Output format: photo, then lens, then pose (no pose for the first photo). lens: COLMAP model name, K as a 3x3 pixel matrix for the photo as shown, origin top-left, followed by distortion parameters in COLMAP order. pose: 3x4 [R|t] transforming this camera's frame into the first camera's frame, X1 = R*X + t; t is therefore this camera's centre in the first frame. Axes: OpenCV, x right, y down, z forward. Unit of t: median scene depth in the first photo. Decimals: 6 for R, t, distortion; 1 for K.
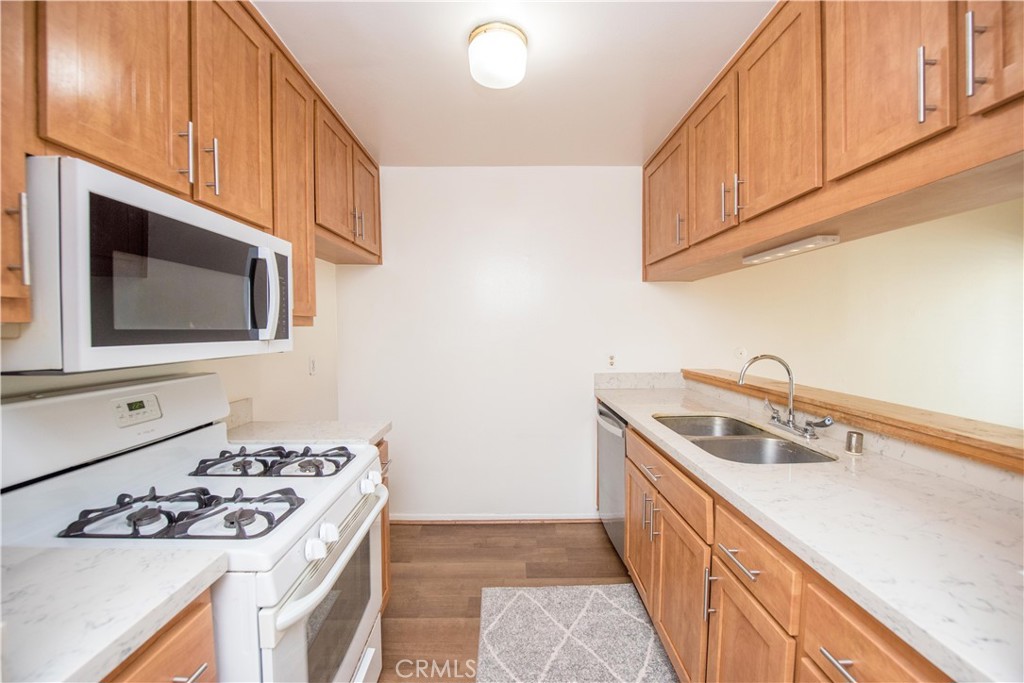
lens RADIAL K [[410.0, 0, 514.1], [0, 410.0, 343.5], [0, 0, 1]] dist [-0.019381, -0.000480]
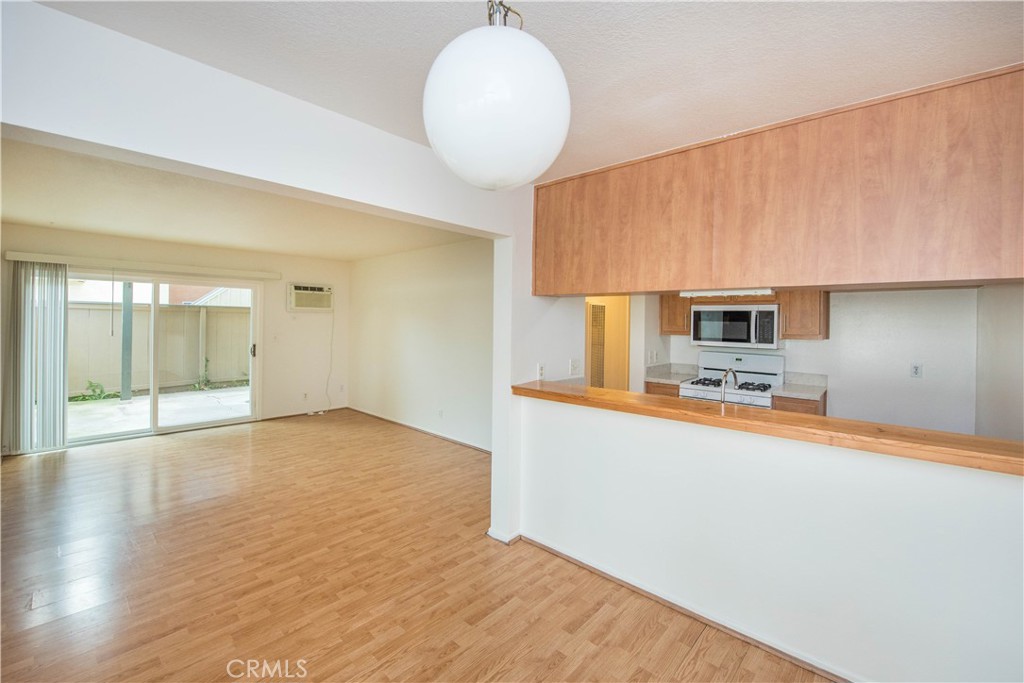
lens RADIAL K [[424.9, 0, 514.0], [0, 424.9, 321.5], [0, 0, 1]] dist [-0.018112, -0.000784]
pose [[-0.680093, -0.006705, -0.733095, 2.447792], [-0.039883, 0.998816, 0.027865, -0.159533], [0.732040, 0.048189, -0.679555, 1.623103]]
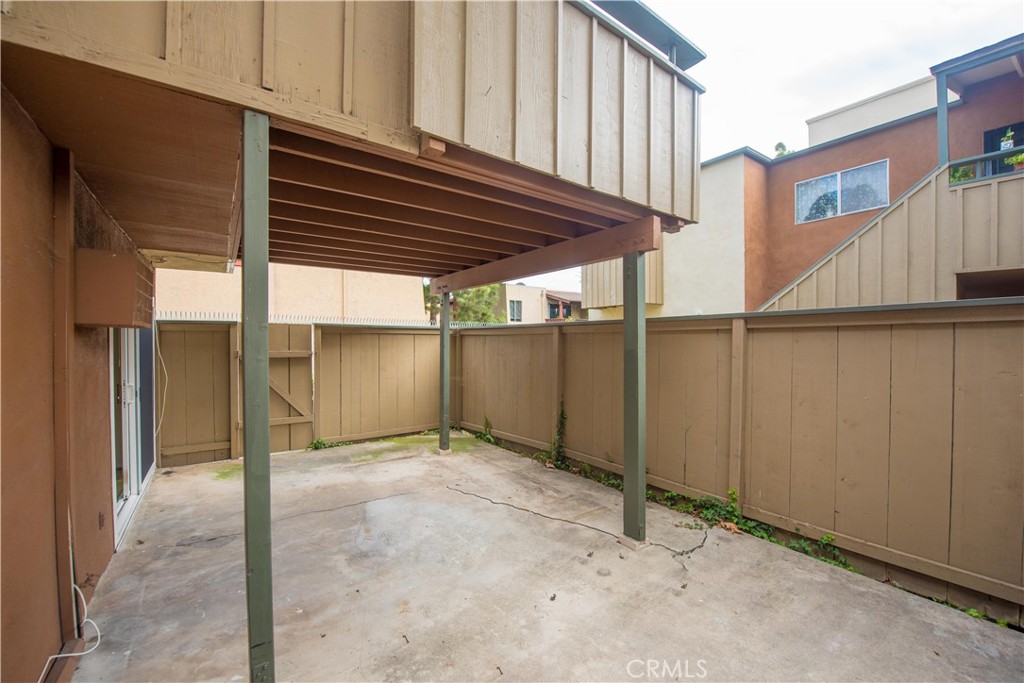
lens RADIAL K [[407.3, 0, 513.2], [0, 407.3, 344.0], [0, 0, 1]] dist [-0.017847, -0.002240]
pose [[-0.582259, -0.003080, 0.812997, -1.736320], [0.031937, 0.999134, 0.026658, 0.039791], [-0.812376, 0.041487, -0.581657, -3.696907]]
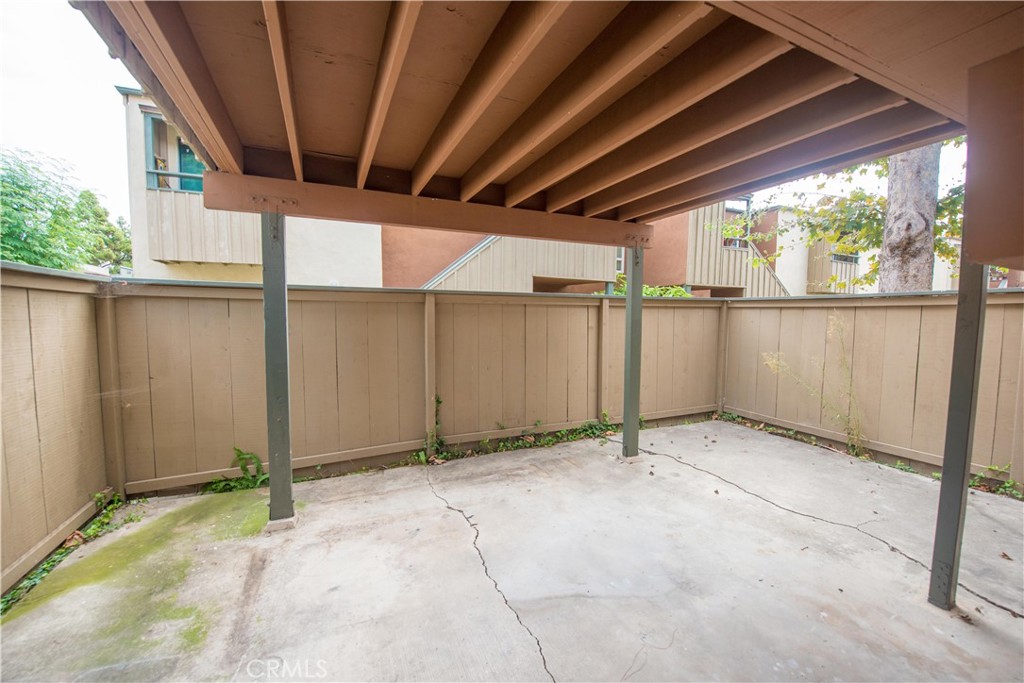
lens RADIAL K [[407.3, 0, 513.2], [0, 407.3, 344.0], [0, 0, 1]] dist [-0.017847, -0.002240]
pose [[-0.914448, 0.026292, -0.403847, 1.637065], [-0.017282, 0.994440, 0.103873, 0.035029], [0.404333, 0.101966, -0.908910, -3.147911]]
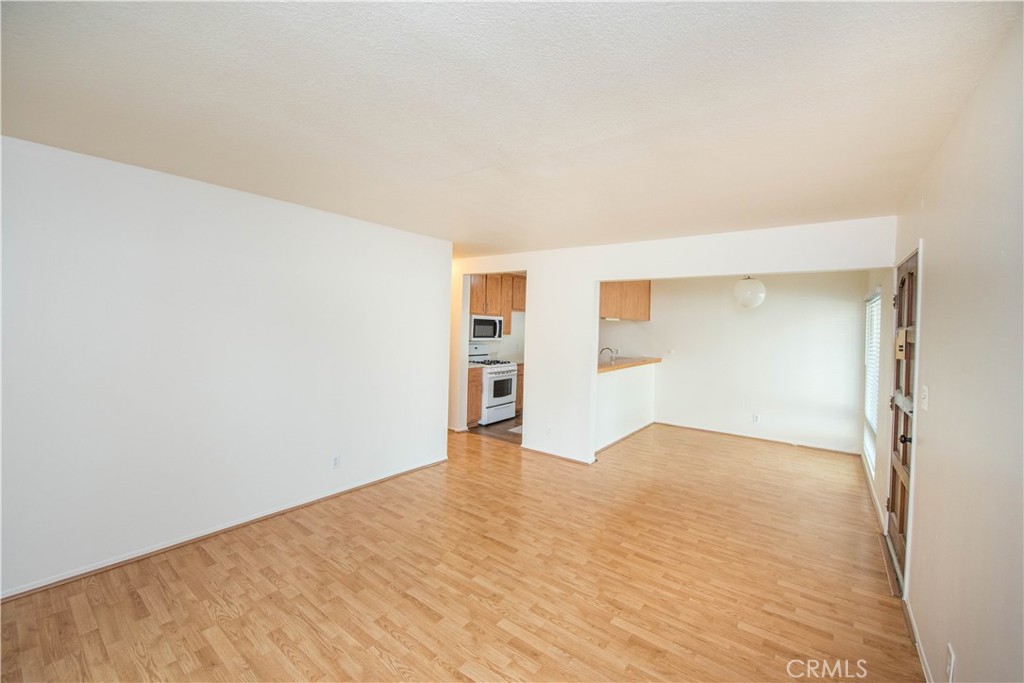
lens RADIAL K [[414.6, 0, 512.3], [0, 414.6, 324.7], [0, 0, 1]] dist [-0.017431, -0.000219]
pose [[0.791167, 0.022547, -0.611185, 2.487348], [-0.052731, 0.998114, -0.031439, -0.018244], [0.609323, 0.057102, 0.790863, -2.734107]]
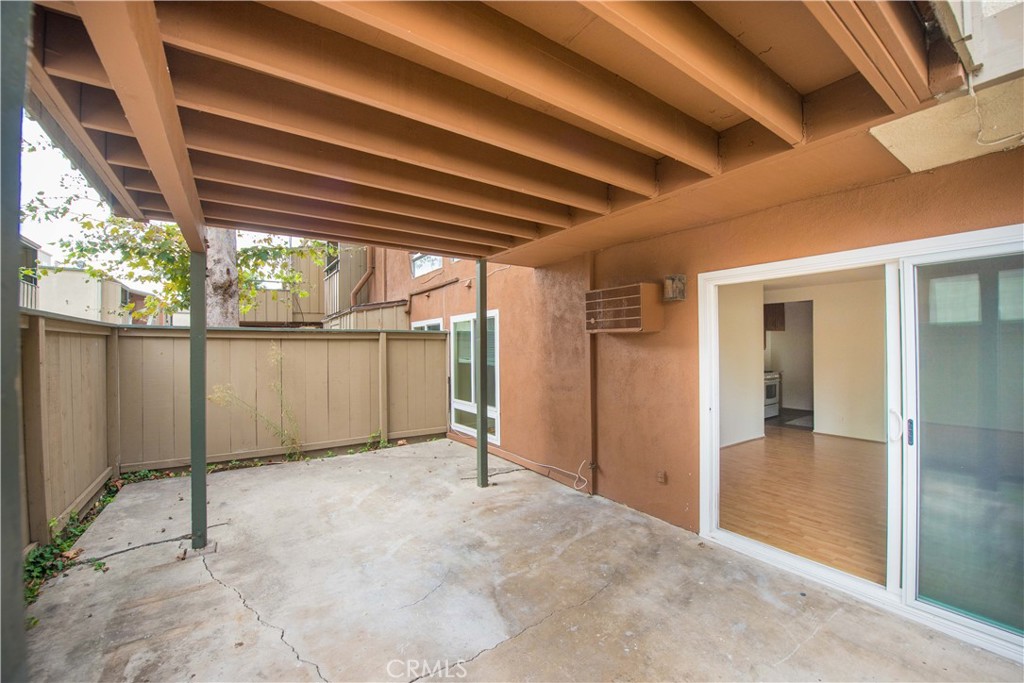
lens RADIAL K [[407.3, 0, 513.2], [0, 407.3, 344.0], [0, 0, 1]] dist [-0.017847, -0.002240]
pose [[0.558787, -0.005831, -0.829291, 2.311454], [-0.026871, 0.999323, -0.025133, 0.113152], [0.828876, 0.036328, 0.558252, -5.296797]]
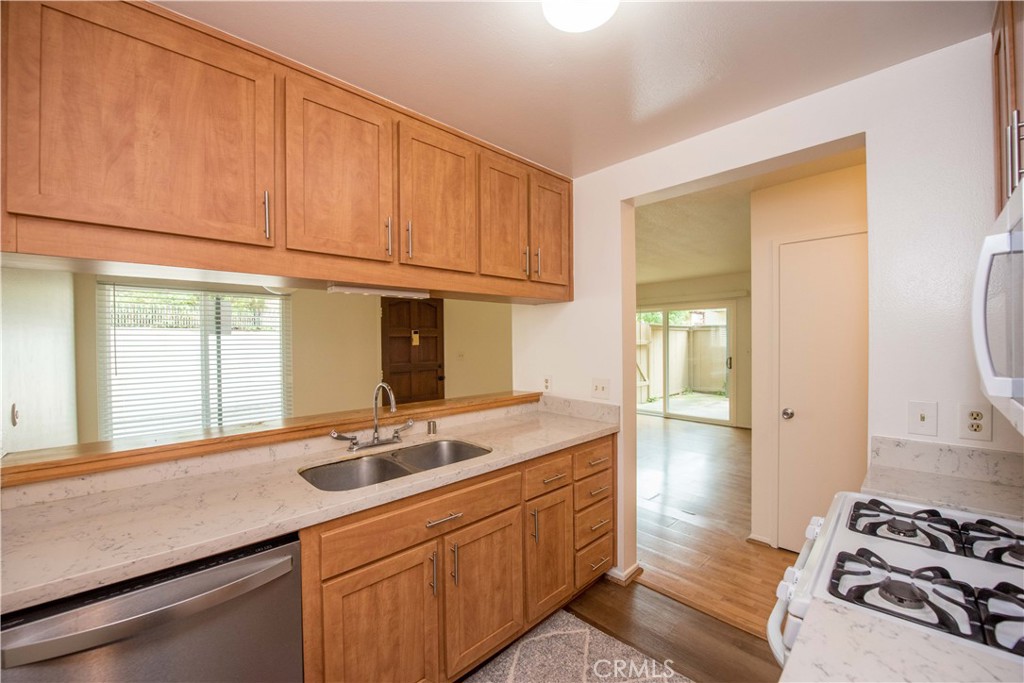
lens RADIAL K [[407.3, 0, 513.2], [0, 407.3, 344.0], [0, 0, 1]] dist [-0.017847, -0.002240]
pose [[-0.687073, 0.002227, 0.726585, -0.499388], [0.040588, 0.998551, 0.035321, -0.117811], [-0.725454, 0.053759, -0.686168, 1.715426]]
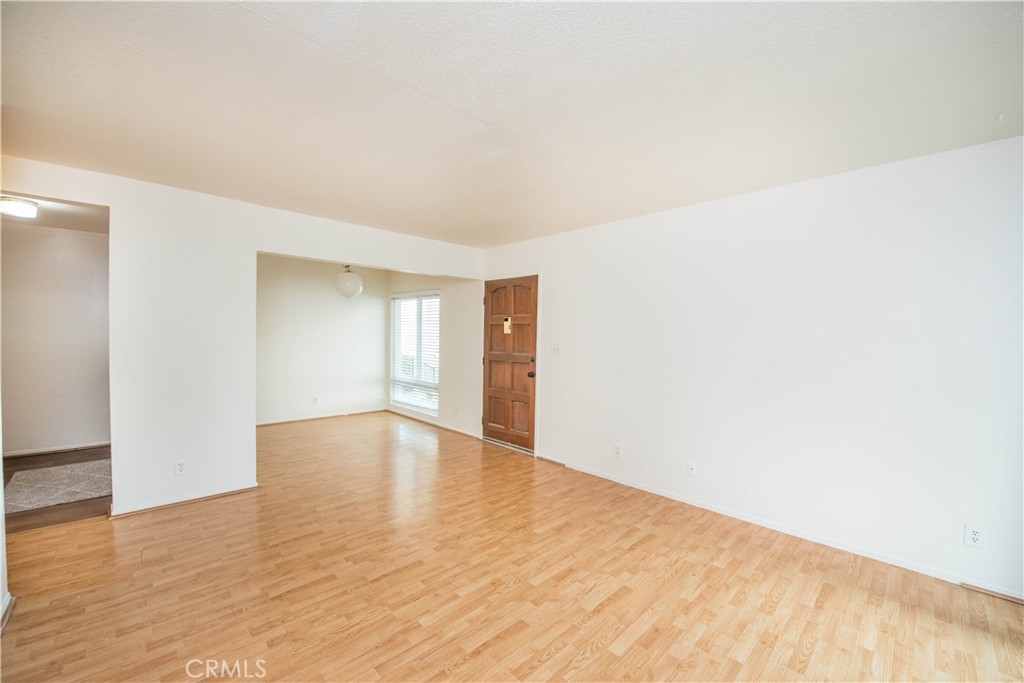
lens RADIAL K [[407.3, 0, 513.2], [0, 407.3, 344.0], [0, 0, 1]] dist [-0.017847, -0.002240]
pose [[0.725871, -0.002295, 0.687827, 0.481858], [0.009023, 0.999940, -0.006186, 0.093206], [-0.687772, 0.010697, 0.725848, -2.618899]]
